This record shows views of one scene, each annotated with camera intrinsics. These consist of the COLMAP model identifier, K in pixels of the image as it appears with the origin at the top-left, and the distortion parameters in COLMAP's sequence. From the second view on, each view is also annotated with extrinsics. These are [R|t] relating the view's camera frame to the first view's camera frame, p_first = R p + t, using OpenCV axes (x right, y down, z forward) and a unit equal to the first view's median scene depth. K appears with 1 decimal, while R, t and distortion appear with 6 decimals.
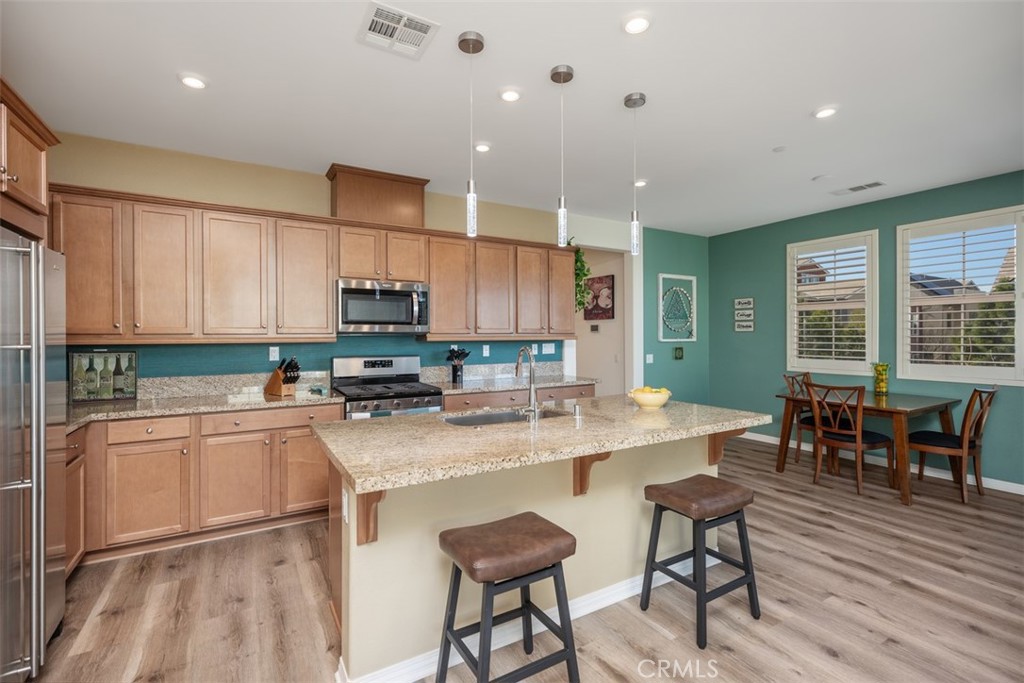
lens RADIAL K [[460.1, 0, 509.4], [0, 460.1, 335.9], [0, 0, 1]] dist [0.001051, 0.000515]
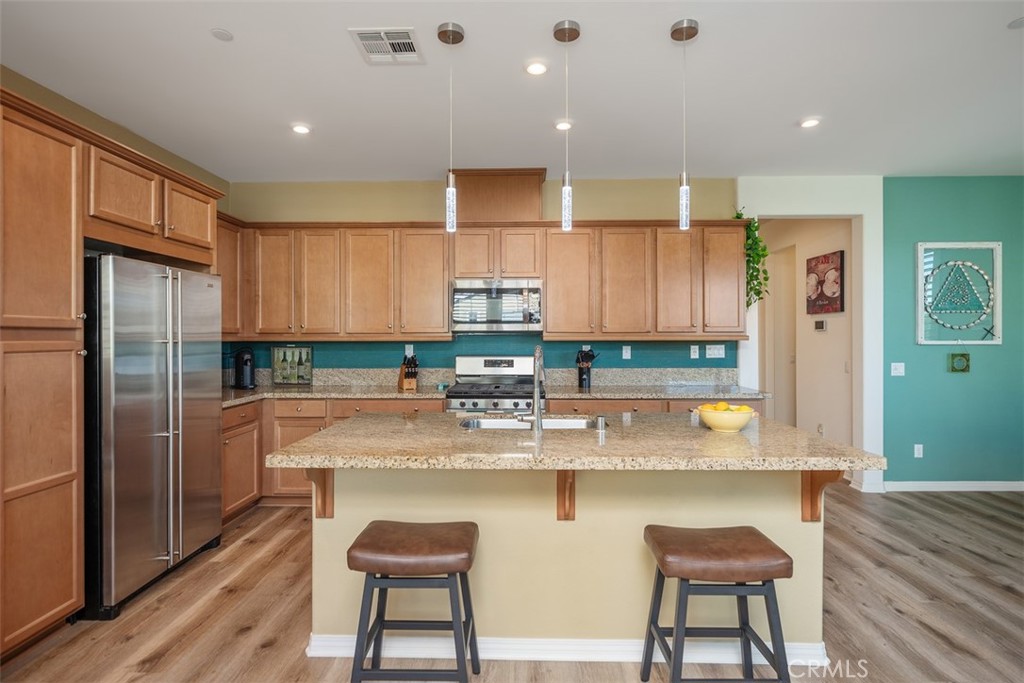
lens RADIAL K [[514.4, 0, 510.8], [0, 514.4, 336.7], [0, 0, 1]] dist [-0.007063, 0.002724]
pose [[0.851290, 0.002328, -0.524690, 0.312785], [-0.001995, 0.999997, 0.001200, 0.002444], [0.524691, 0.000025, 0.851293, 0.073595]]
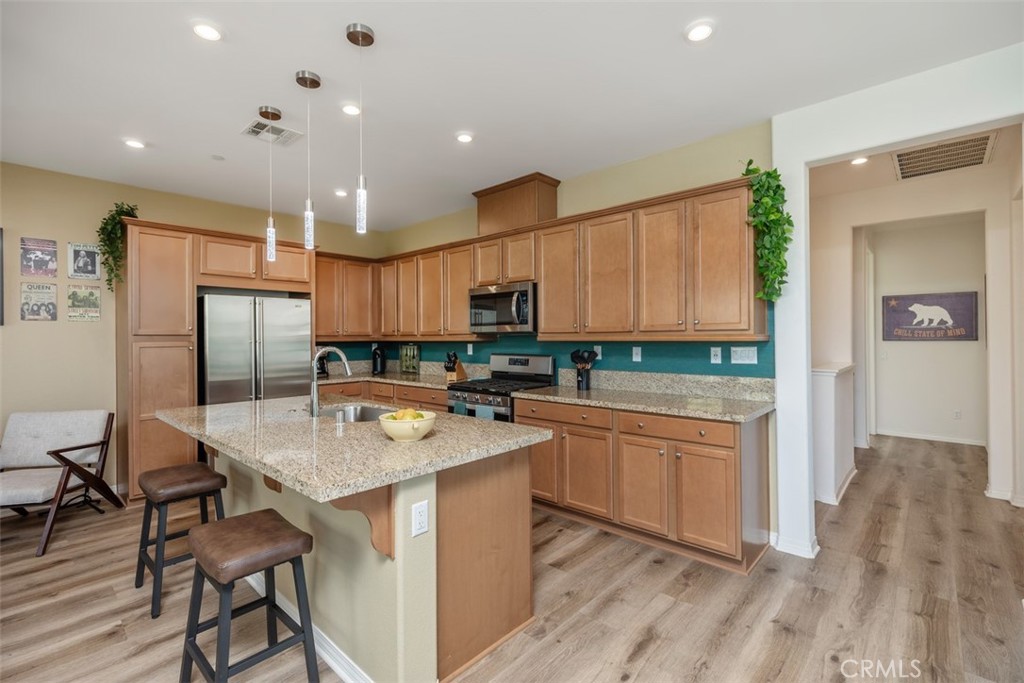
lens RADIAL K [[460.1, 0, 507.8], [0, 460.1, 334.3], [0, 0, 1]] dist [0.001051, 0.000515]
pose [[0.295875, -0.002892, -0.955222, 0.713873], [0.006055, 0.999981, -0.001152, -0.001691], [0.955208, -0.005443, 0.295887, 0.656034]]
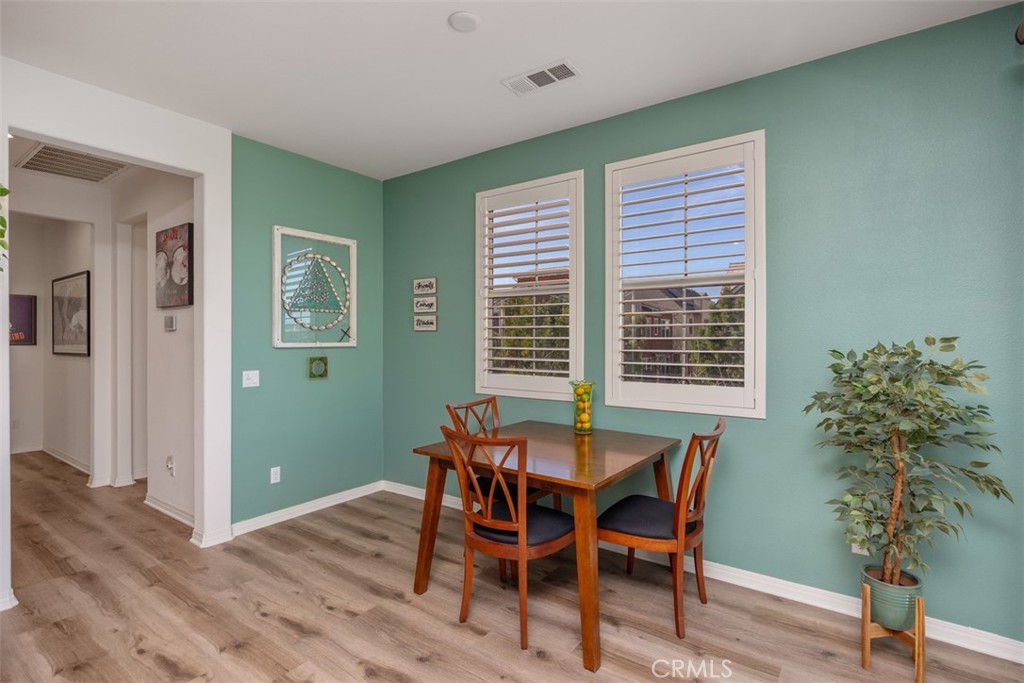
lens RADIAL K [[514.4, 0, 504.5], [0, 514.4, 335.6], [0, 0, 1]] dist [-0.007063, 0.002724]
pose [[0.918624, 0.004540, 0.395106, 0.495192], [-0.002415, 0.999980, -0.005874, 0.001593], [-0.395124, 0.004441, 0.918617, 0.463063]]
